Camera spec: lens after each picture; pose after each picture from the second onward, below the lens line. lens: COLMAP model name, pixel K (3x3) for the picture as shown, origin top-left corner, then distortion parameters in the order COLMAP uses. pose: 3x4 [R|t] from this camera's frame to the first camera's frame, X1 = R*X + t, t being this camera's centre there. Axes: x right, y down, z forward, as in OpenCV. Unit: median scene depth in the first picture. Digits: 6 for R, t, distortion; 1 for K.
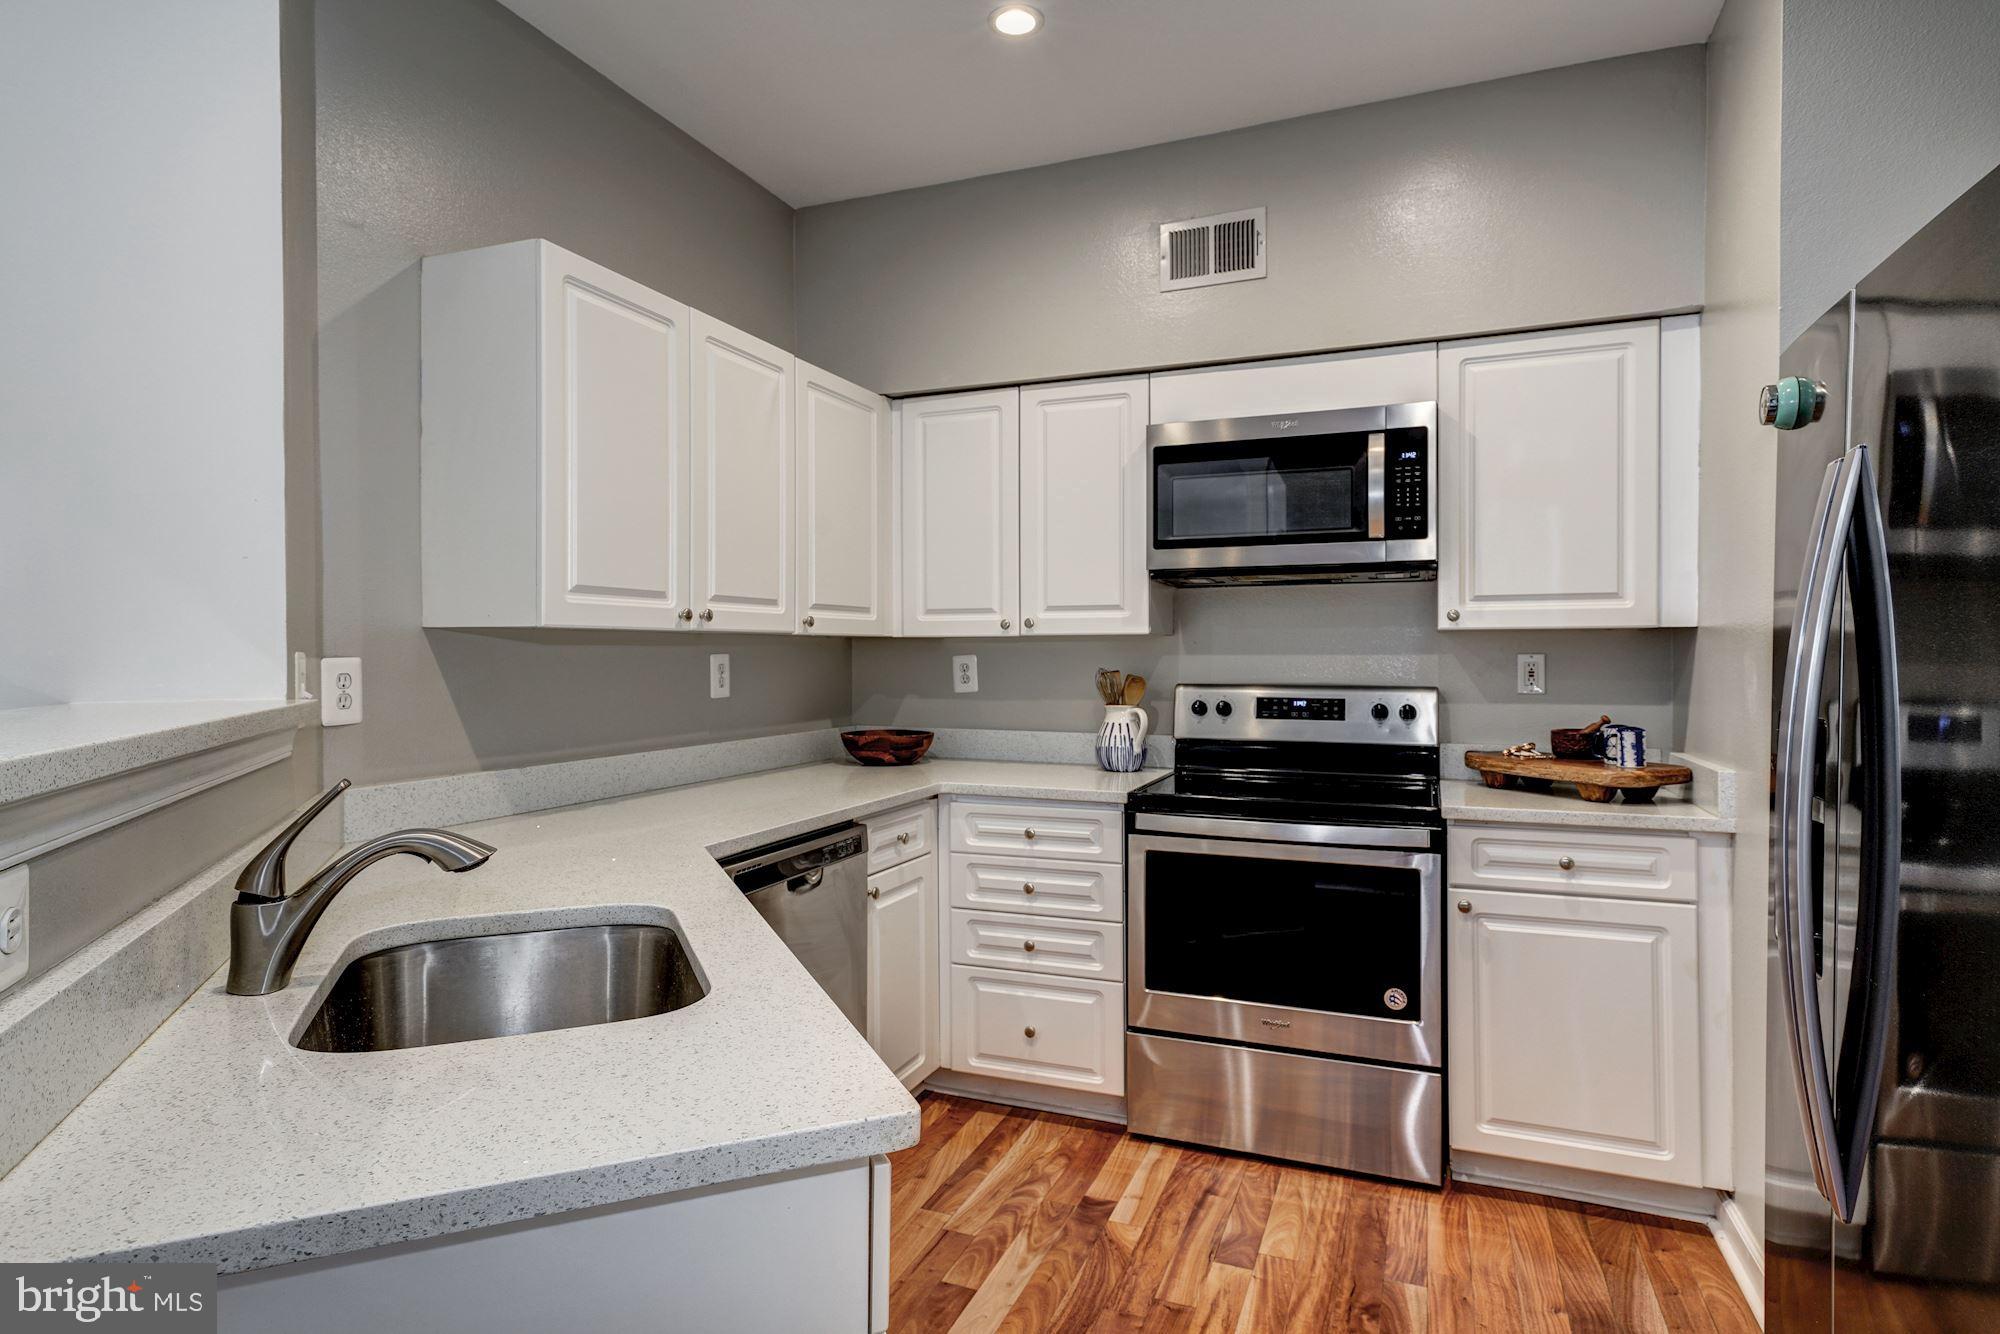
lens RADIAL K [[1023.1, 0, 990.6], [0, 1023.1, 655.3], [0, 0, 1]] dist [0.005465, 0.000511]
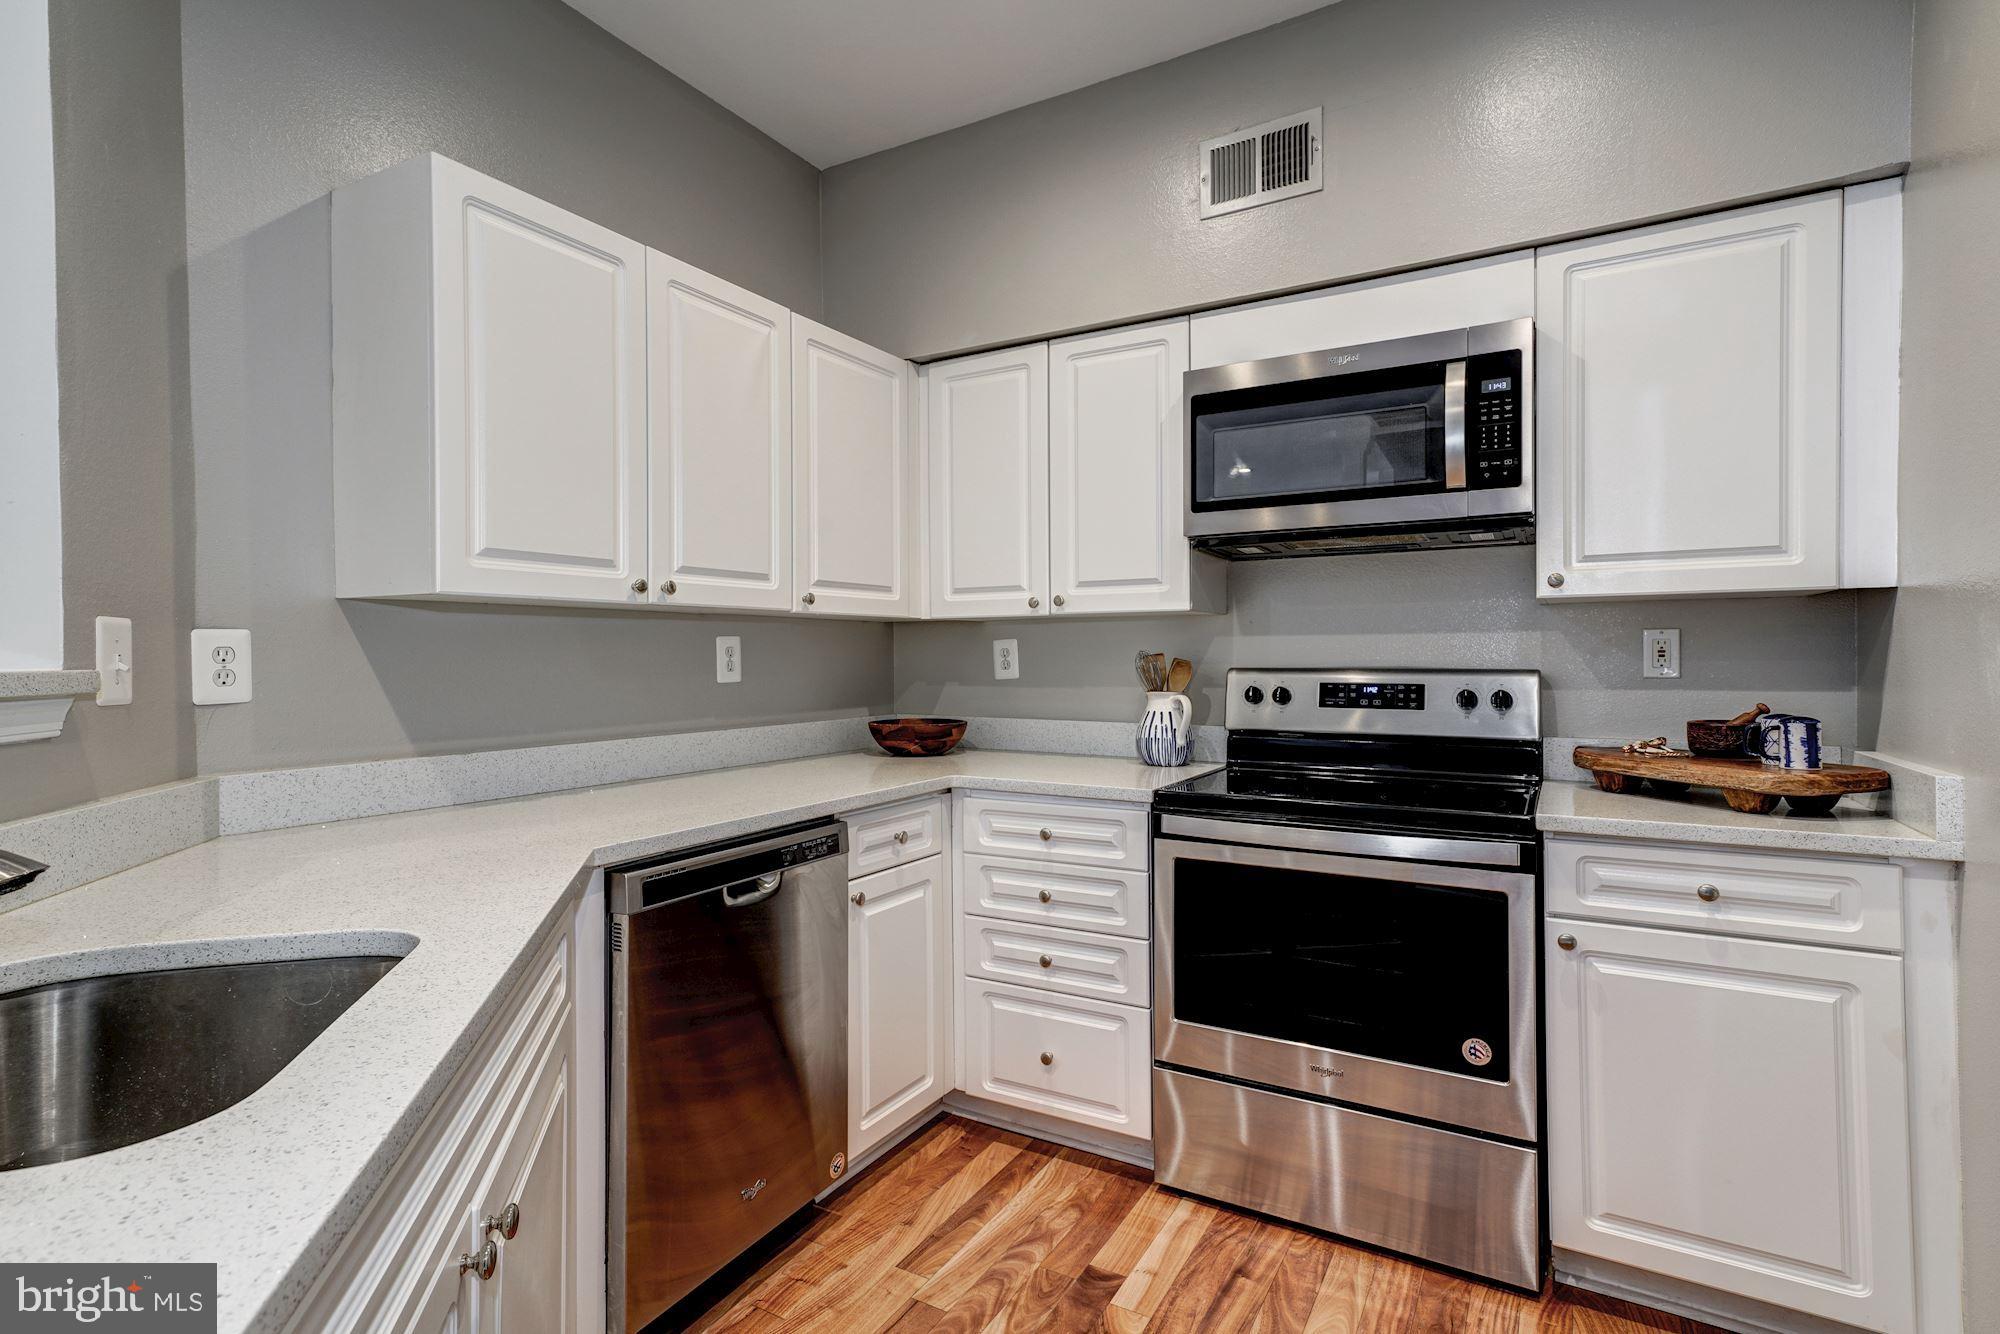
lens RADIAL K [[940.8, 0, 999.7], [0, 940.8, 657.5], [0, 0, 1]] dist [0.009614, 0.003733]
pose [[0.991054, -0.002953, -0.133431, 0.110138], [0.003125, 0.999995, 0.001074, 0.020127], [0.133427, -0.001482, 0.991057, 0.189501]]
